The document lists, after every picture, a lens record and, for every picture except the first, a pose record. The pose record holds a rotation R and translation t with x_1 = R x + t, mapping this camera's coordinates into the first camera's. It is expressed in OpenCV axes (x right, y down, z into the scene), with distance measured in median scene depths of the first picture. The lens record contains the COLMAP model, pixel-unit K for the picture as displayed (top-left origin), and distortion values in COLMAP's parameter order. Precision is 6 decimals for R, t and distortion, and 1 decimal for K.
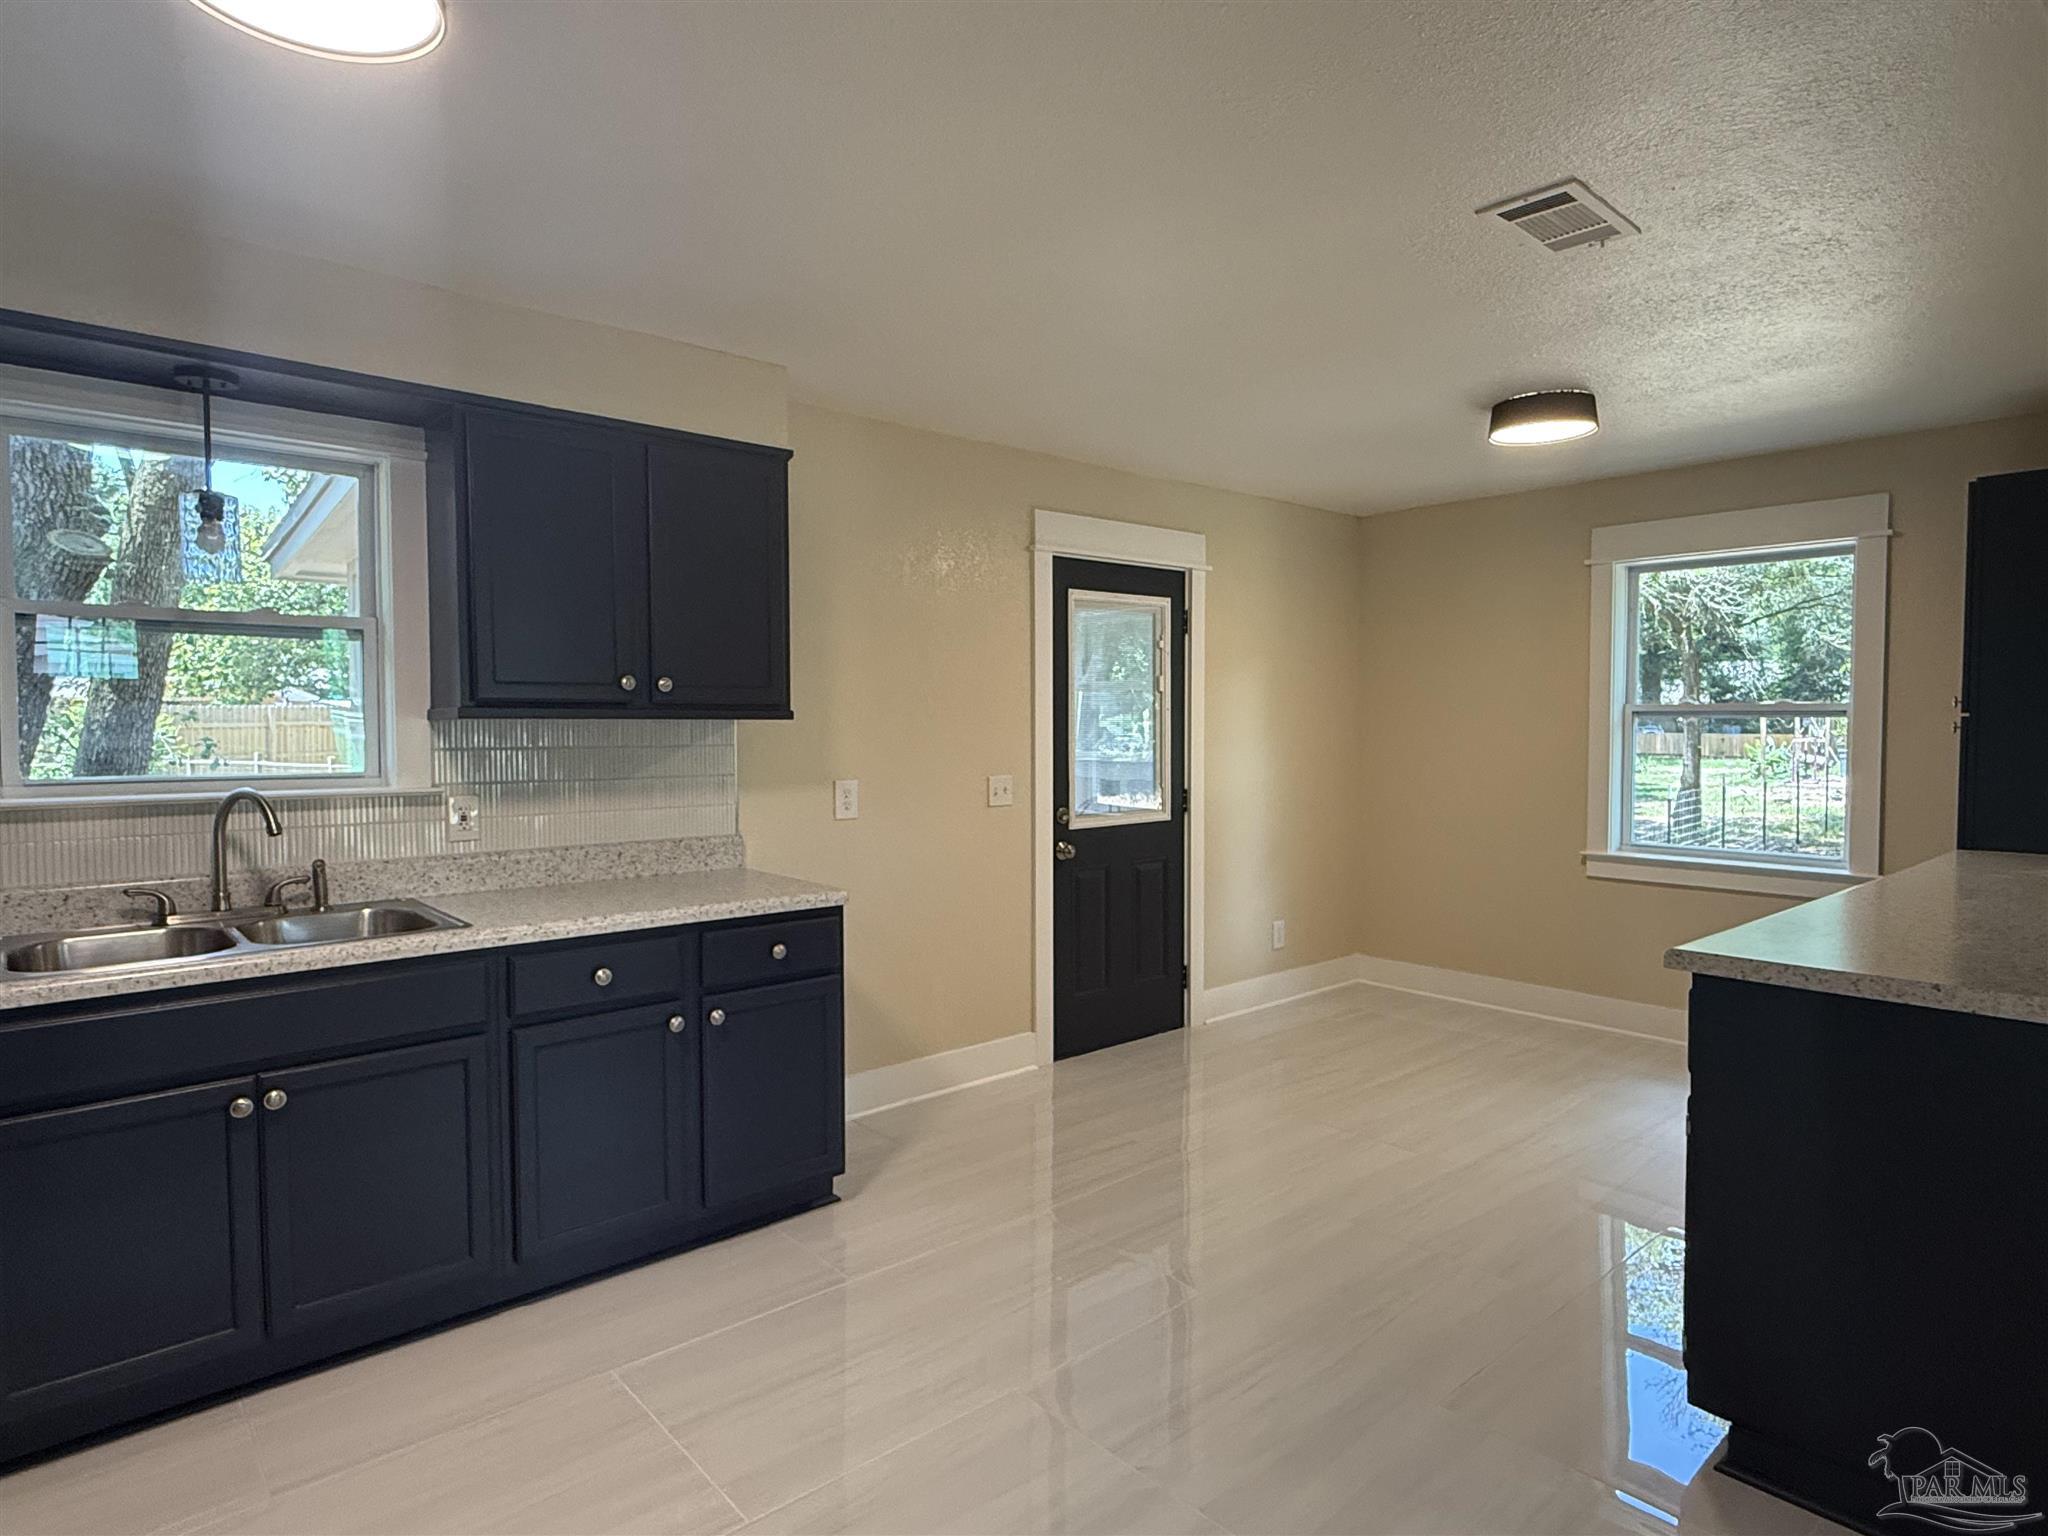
lens RADIAL K [[1158.1, 0, 1024.0], [0, 1158.1, 768.0], [0, 0, 1]] dist [-0.005733, -0.000488]
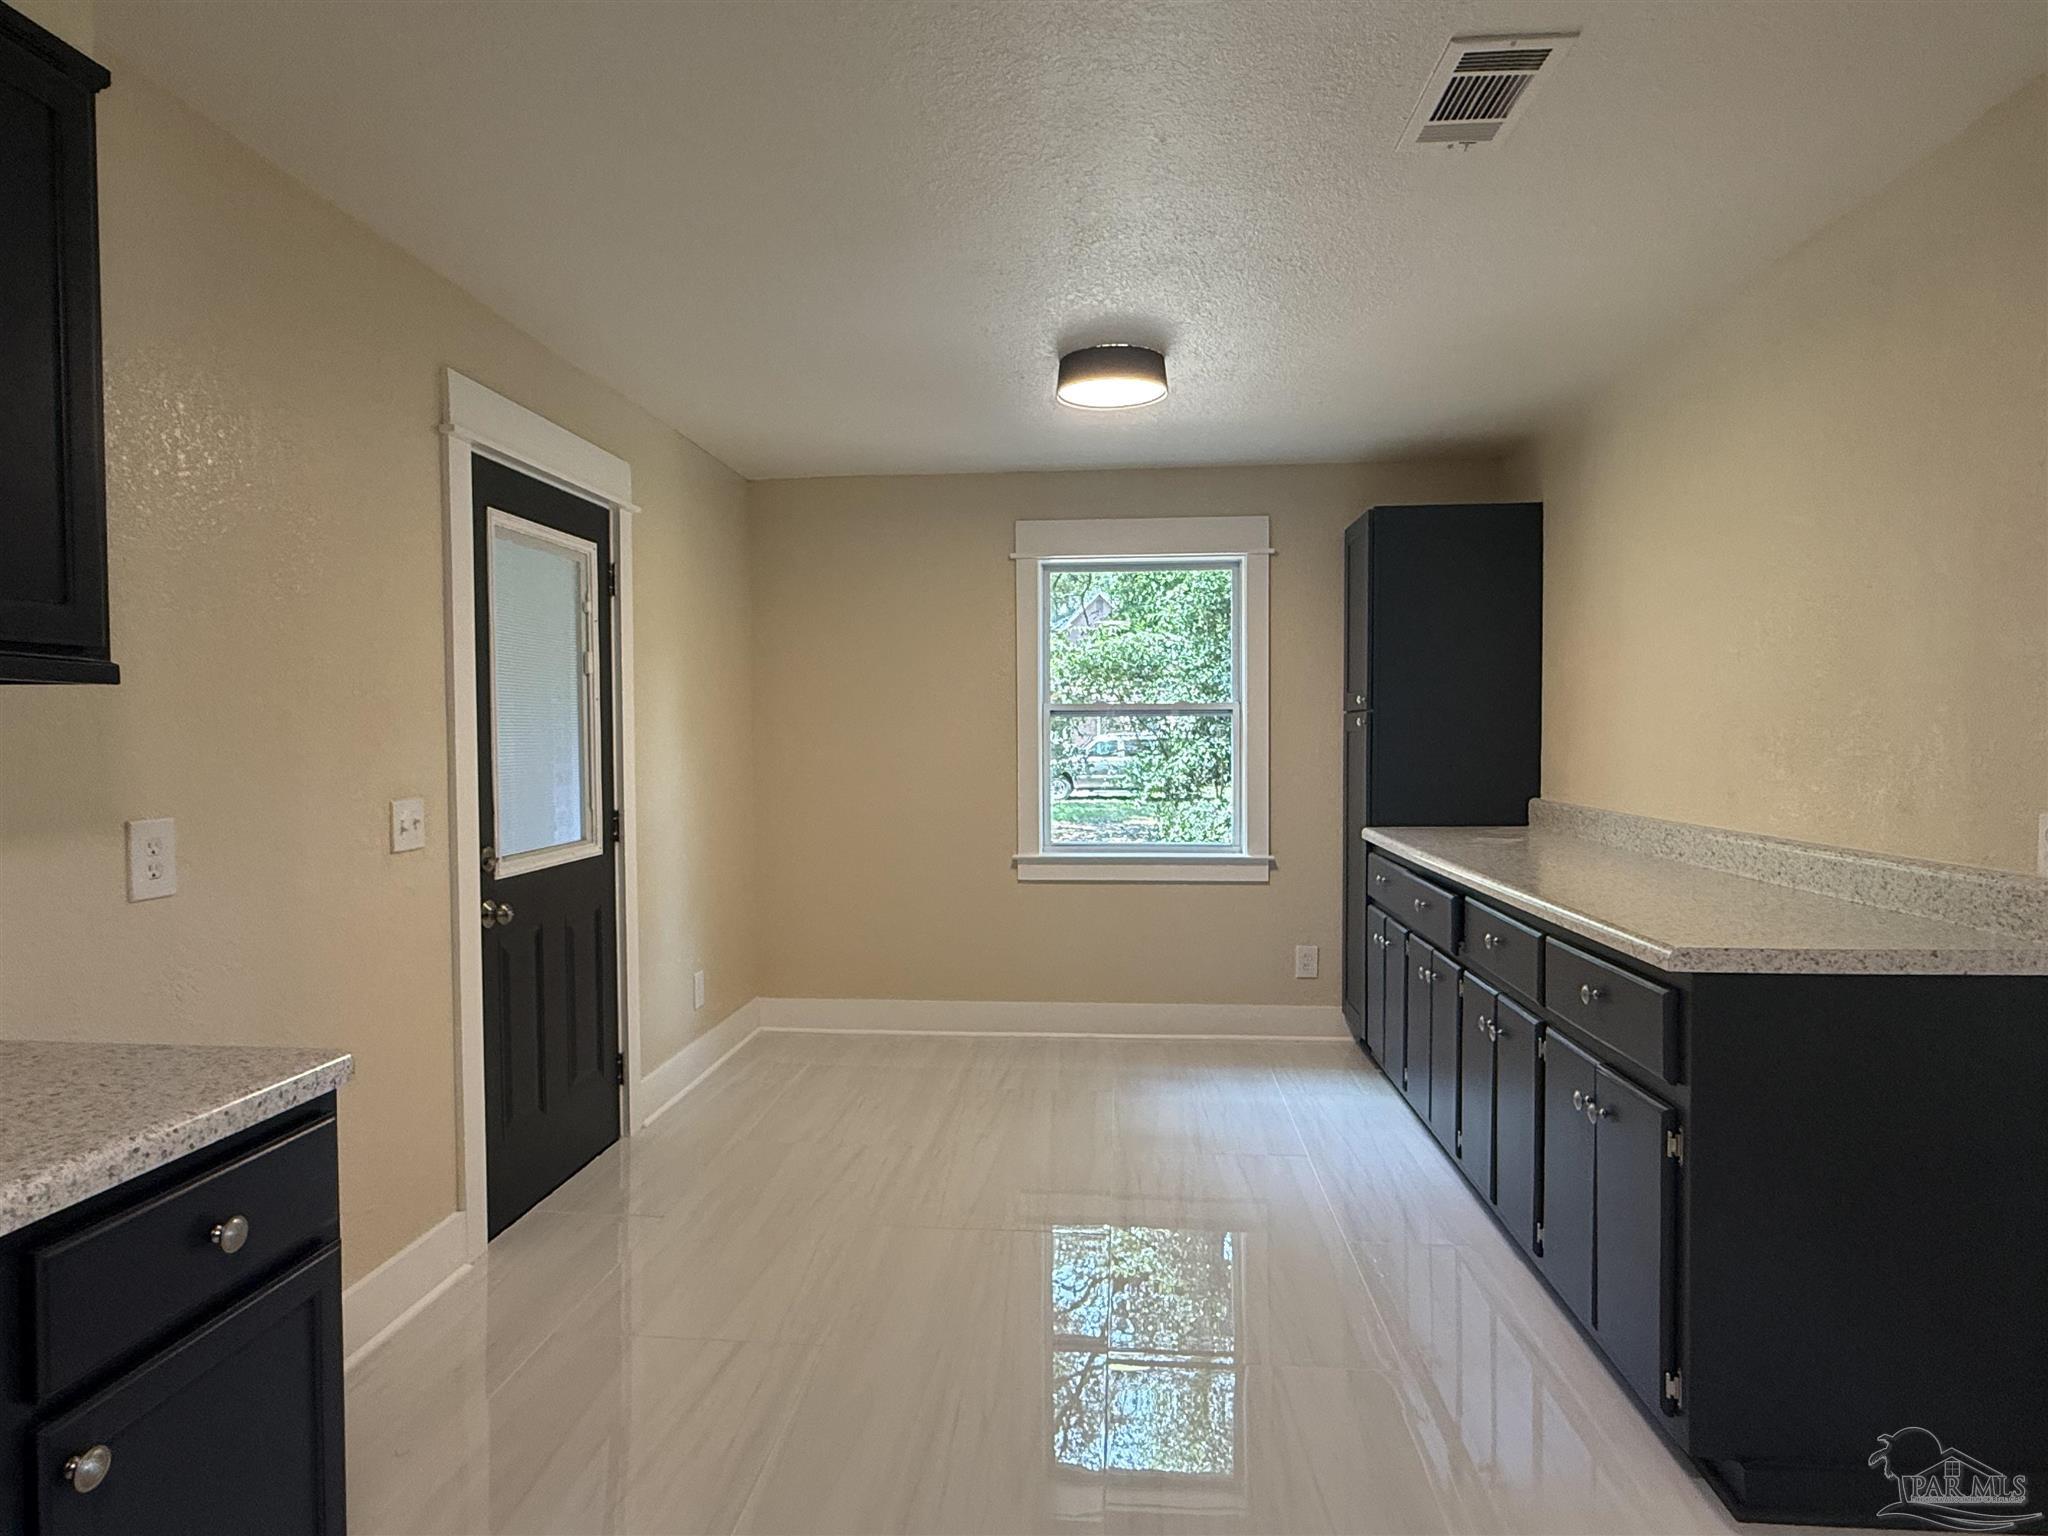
lens RADIAL K [[1148.6, 0, 1028.7], [0, 1148.6, 772.5], [0, 0, 1]] dist [-0.002600, -0.000899]
pose [[0.724298, -0.025821, 0.689003, -0.192383], [0.033626, 0.999432, 0.002106, 0.001847], [-0.688666, 0.021643, 0.724755, 0.342472]]
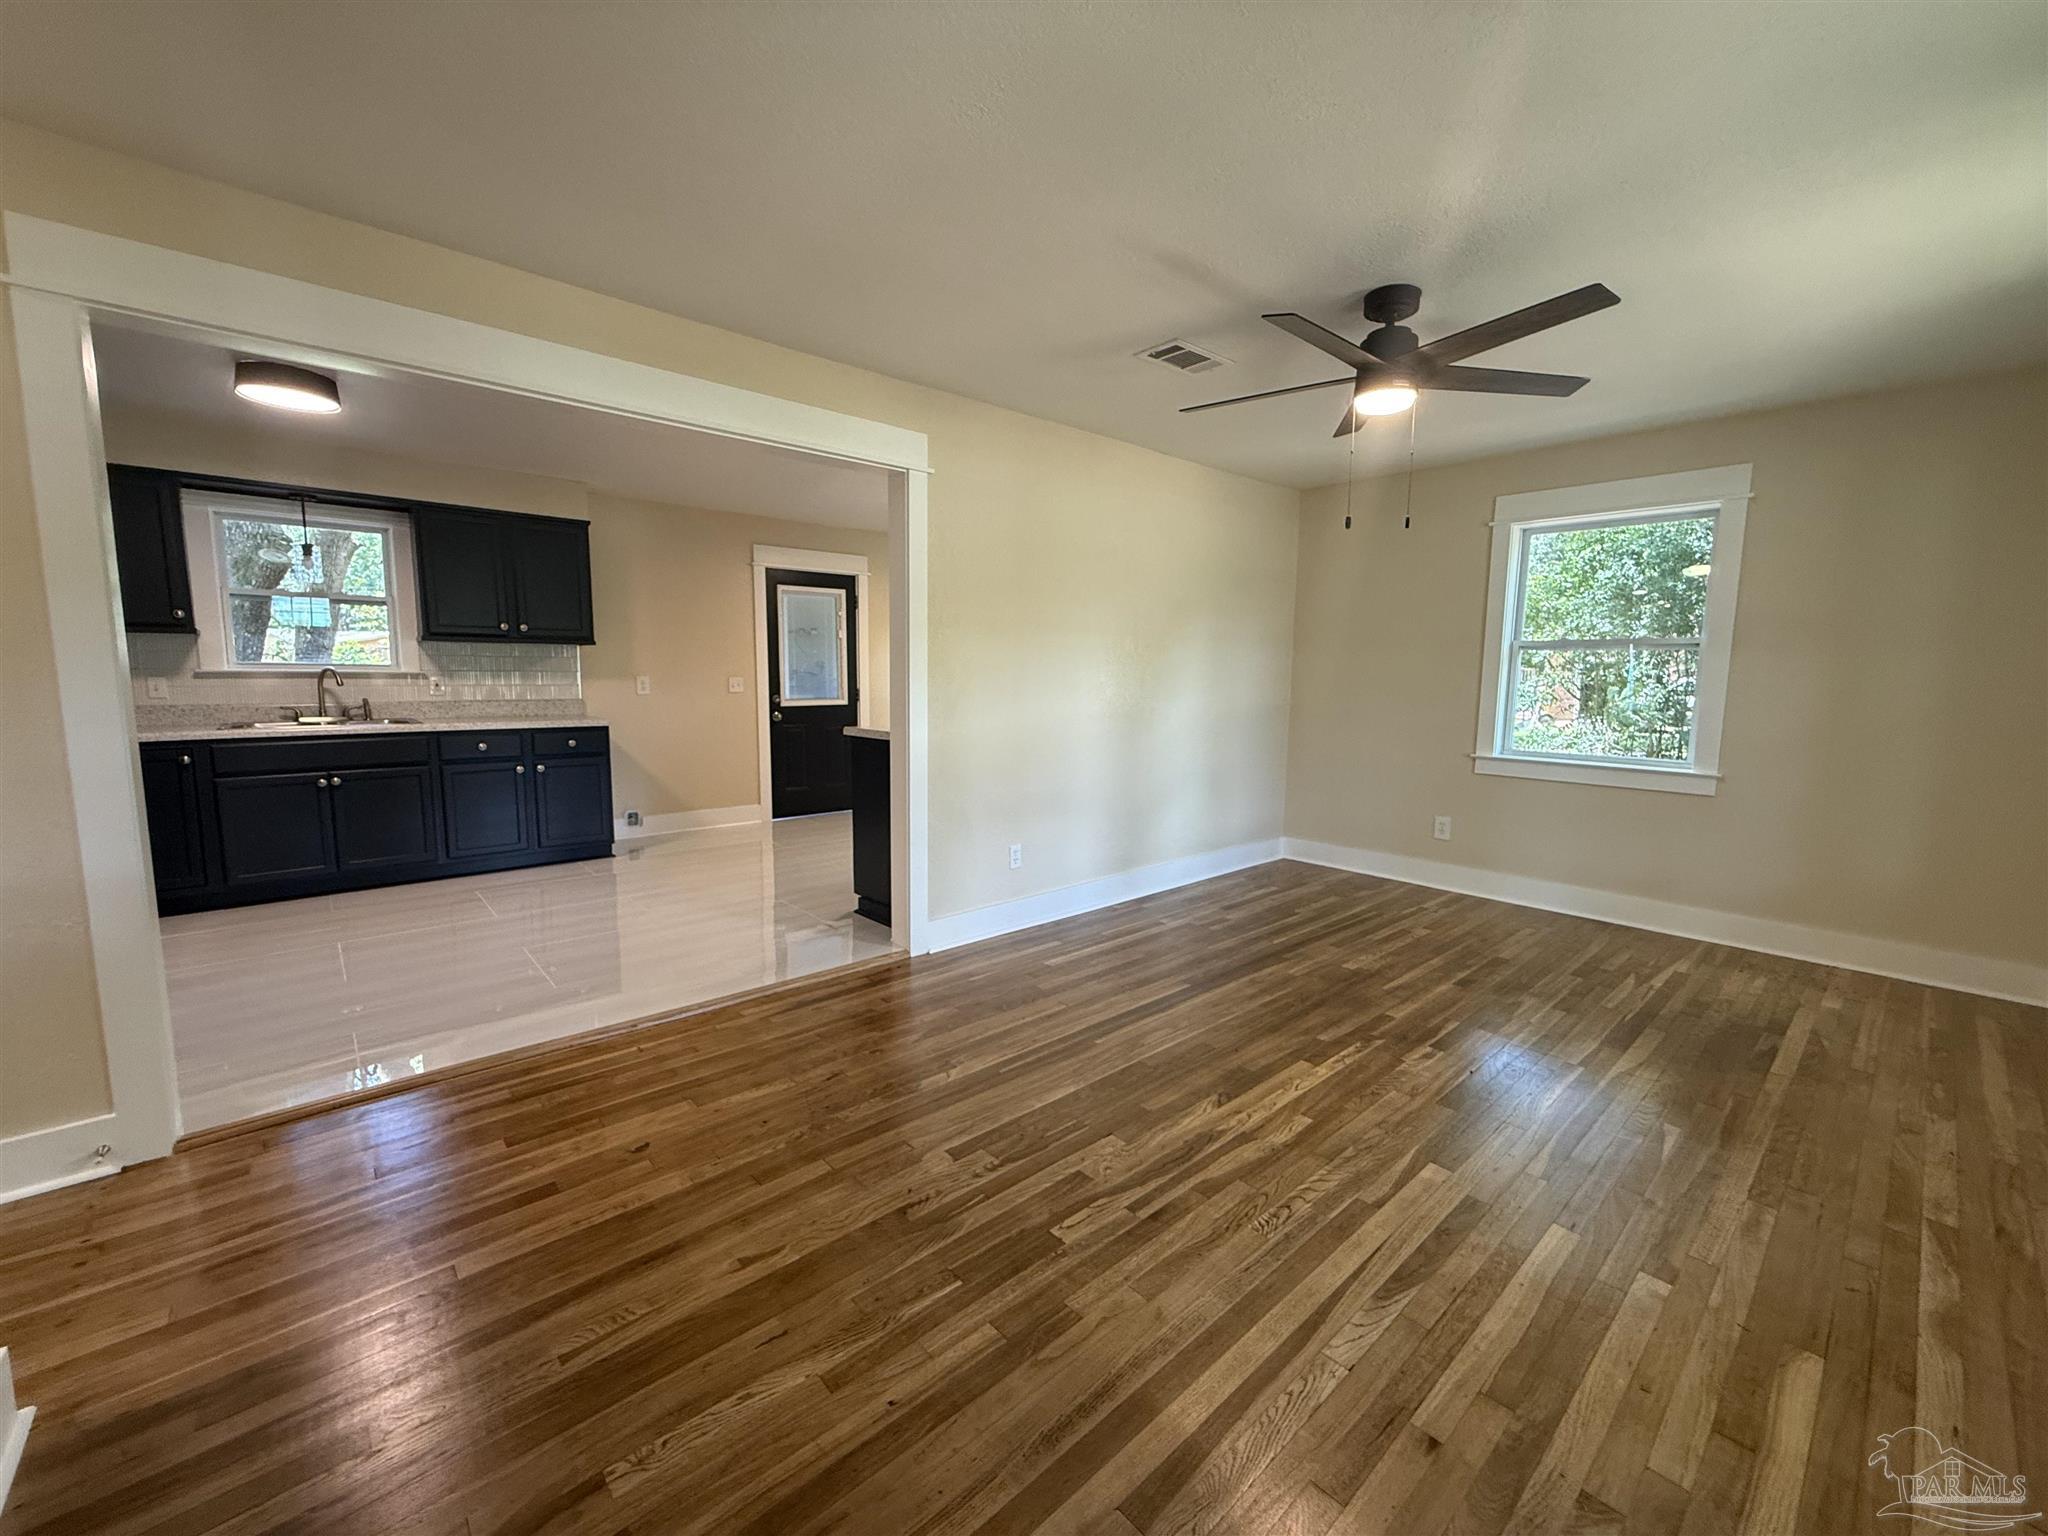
lens RADIAL K [[815.3, 0, 1018.7], [0, 815.3, 773.5], [0, 0, 1]] dist [-0.000268, 0.000037]
pose [[0.999941, 0.010359, 0.003250, 0.467324], [-0.010593, 0.996479, 0.083173, 0.049642], [-0.002377, -0.083203, 0.996530, -0.442482]]
